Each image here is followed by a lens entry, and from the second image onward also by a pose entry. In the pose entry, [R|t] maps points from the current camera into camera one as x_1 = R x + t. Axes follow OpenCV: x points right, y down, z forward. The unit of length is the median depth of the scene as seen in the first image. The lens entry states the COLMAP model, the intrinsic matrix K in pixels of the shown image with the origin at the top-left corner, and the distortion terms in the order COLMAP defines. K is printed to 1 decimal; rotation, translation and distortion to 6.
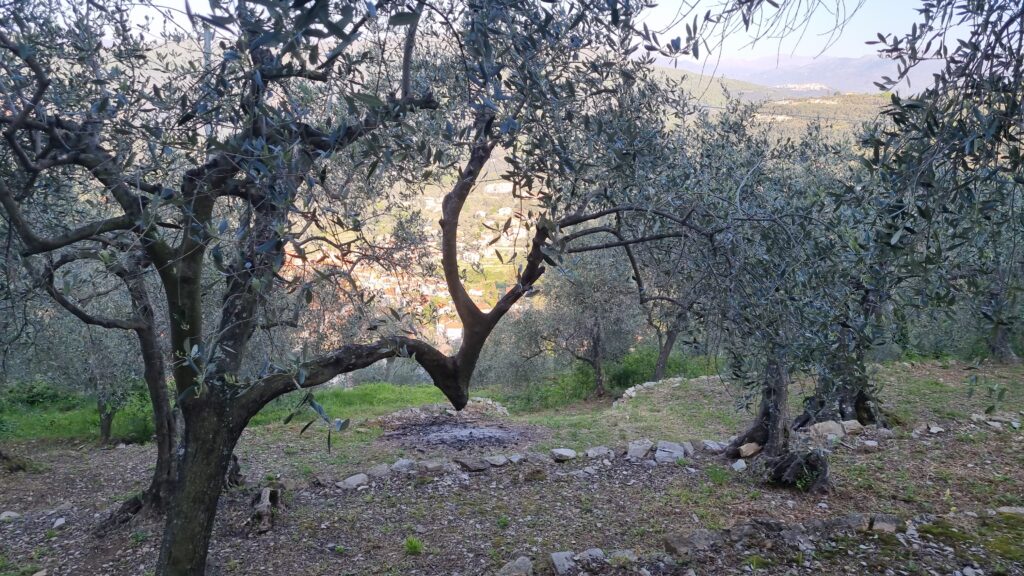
lens RADIAL K [[724.9, 0, 502.7], [0, 724.9, 285.8], [0, 0, 1]] dist [0.042998, -0.006271]
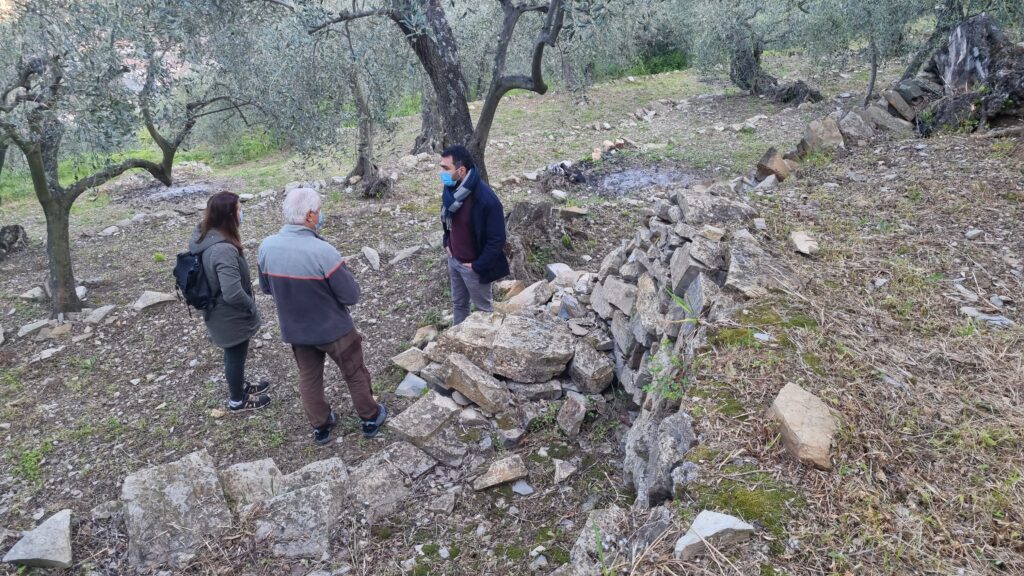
lens RADIAL K [[724.9, 0, 511.6], [0, 724.9, 287.2], [0, 0, 1]] dist [0.042998, -0.006271]
pose [[0.925765, -0.182763, 0.330995, 0.060496], [0.049696, 0.926638, 0.372657, -0.174519], [-0.374820, -0.328543, 0.866931, -0.766111]]
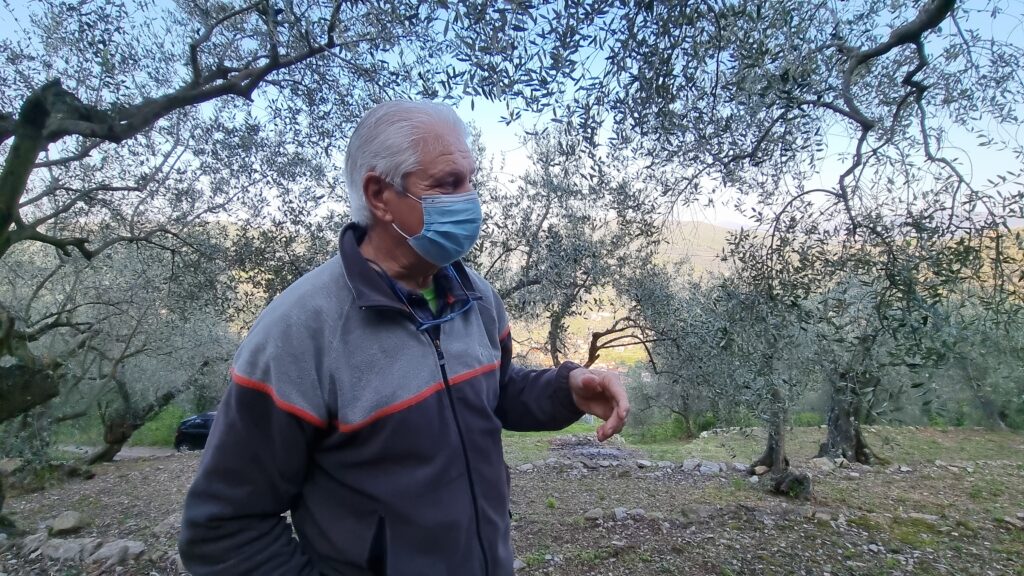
lens RADIAL K [[425.3, 0, 515.1], [0, 425.3, 290.2], [0, 0, 1]] dist [-0.001389, -0.000043]
pose [[0.960233, -0.023741, -0.278189, 0.084073], [-0.024600, 0.985309, -0.169000, 0.001424], [0.278115, 0.169123, 0.945542, -0.127483]]
